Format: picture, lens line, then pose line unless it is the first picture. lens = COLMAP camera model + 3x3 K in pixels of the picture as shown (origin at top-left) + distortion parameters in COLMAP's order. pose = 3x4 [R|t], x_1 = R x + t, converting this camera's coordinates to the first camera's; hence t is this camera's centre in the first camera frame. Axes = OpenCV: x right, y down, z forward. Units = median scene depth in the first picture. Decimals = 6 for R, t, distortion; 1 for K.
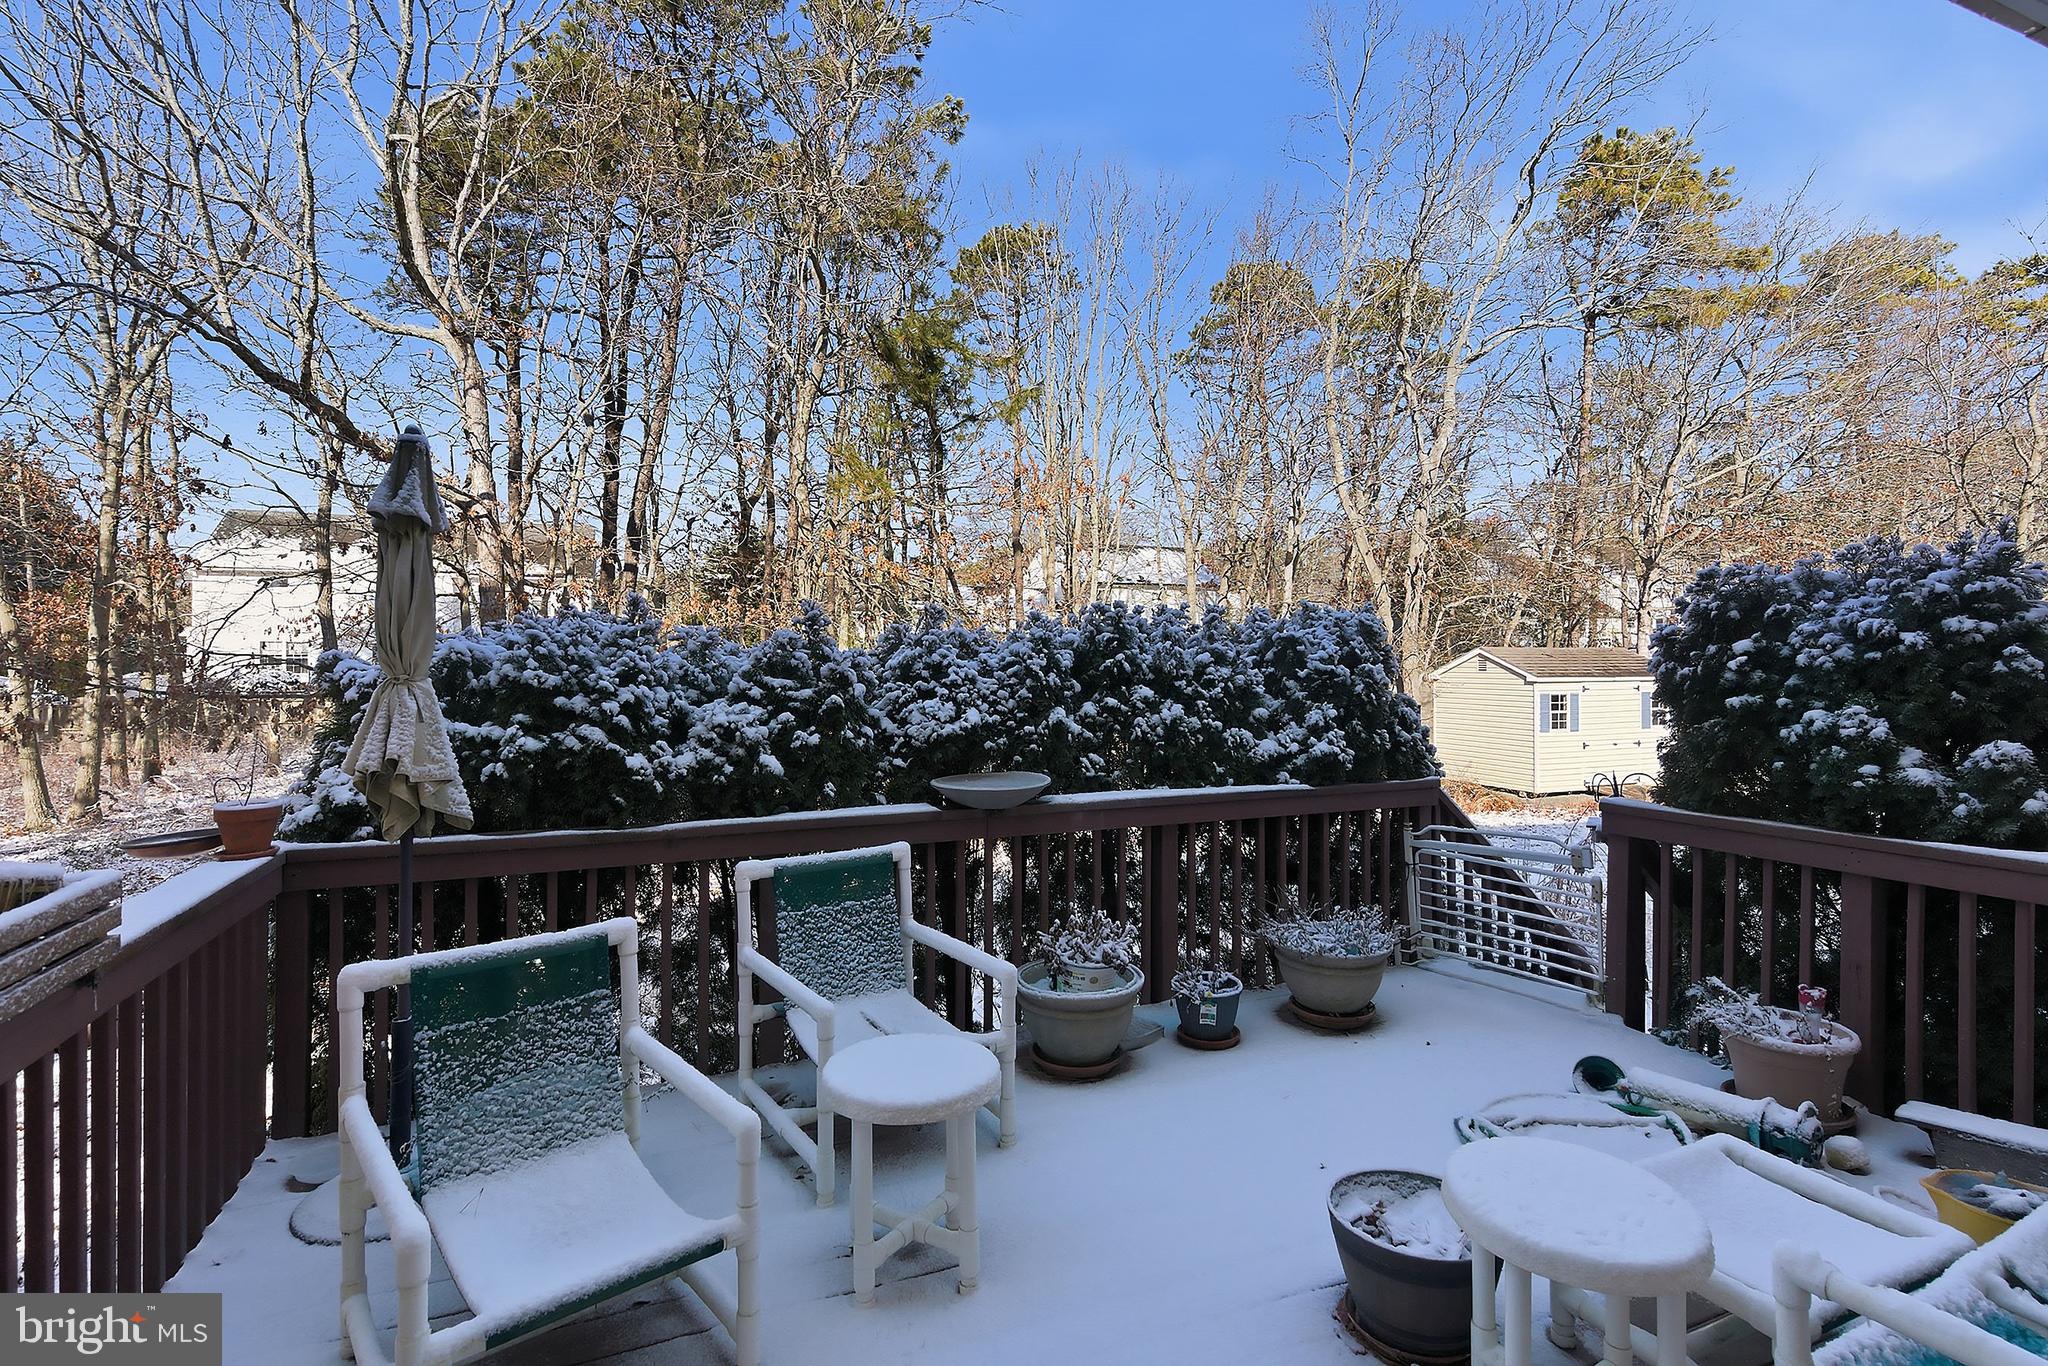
lens RADIAL K [[954.1, 0, 1024.0], [0, 954.1, 683.0], [0, 0, 1]] dist [-0.000477, -0.000081]
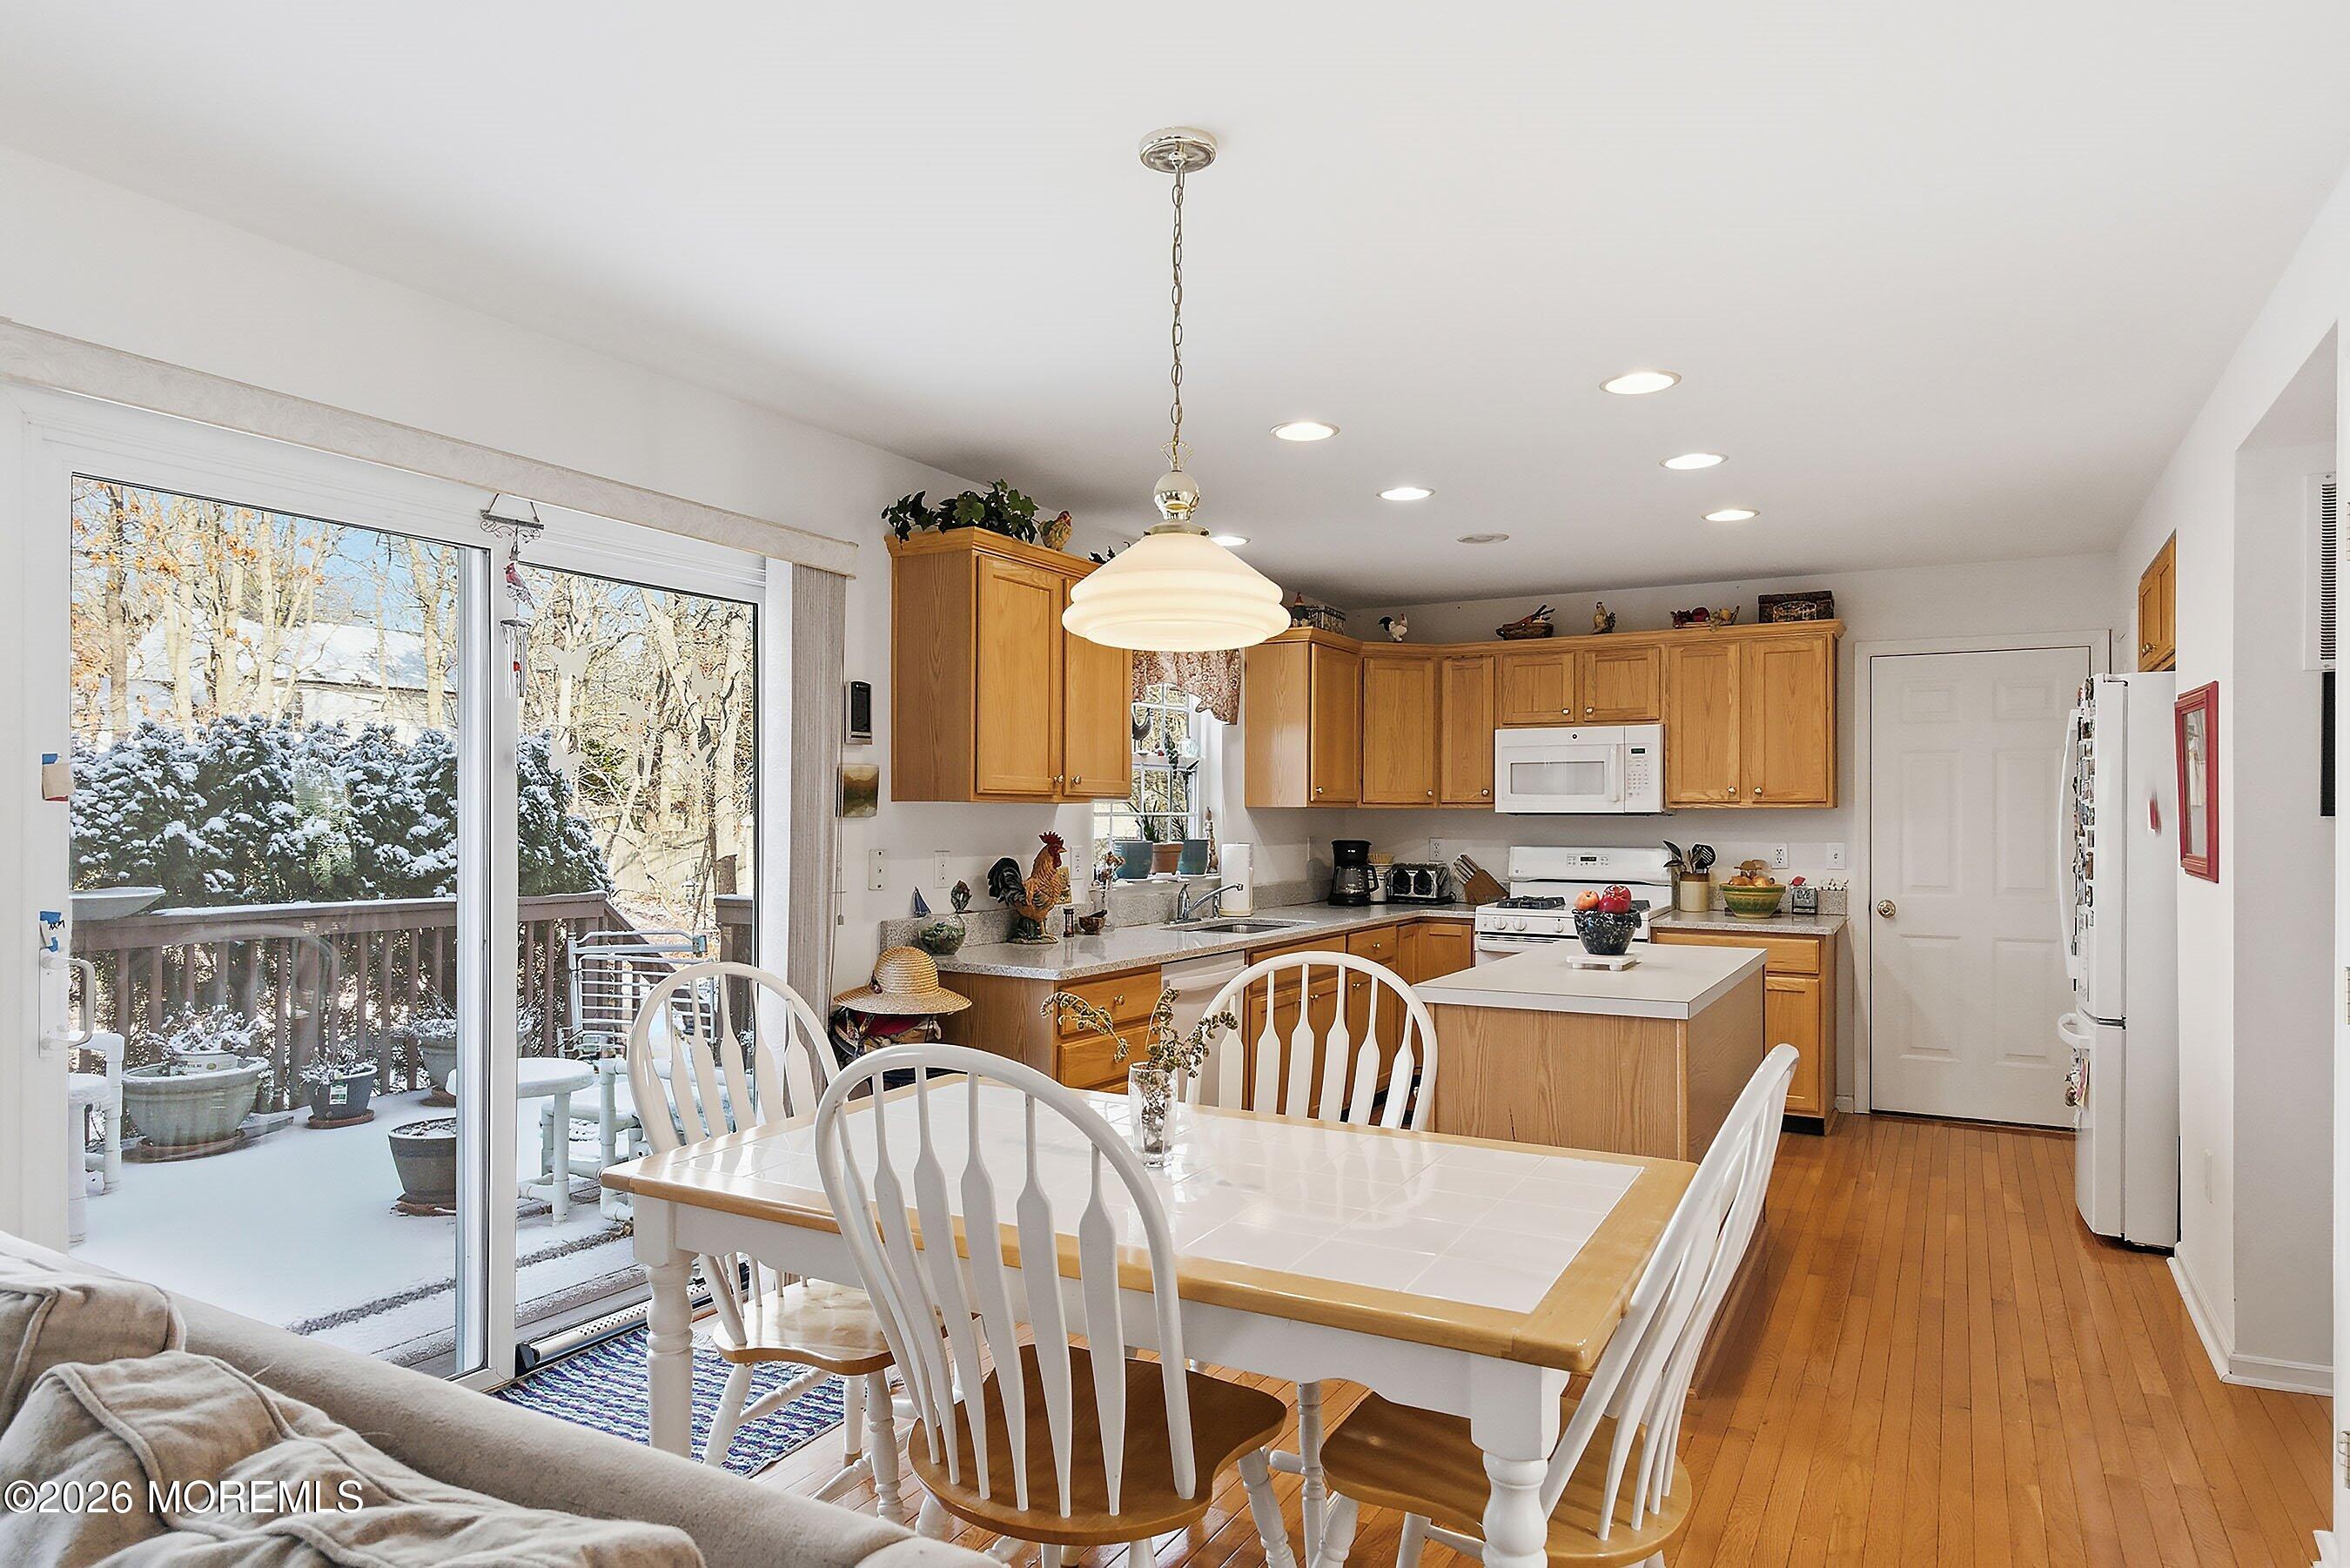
lens RADIAL K [[1378.4, 0, 1179.5], [0, 1378.4, 821.6], [0, 0, 1]] dist [-0.000765, -0.000967]
pose [[0.793305, 0.009217, 0.608754, -0.007547], [-0.002007, 0.999920, -0.012525, 0.039523], [-0.608820, 0.008715, 0.793260, -0.705018]]
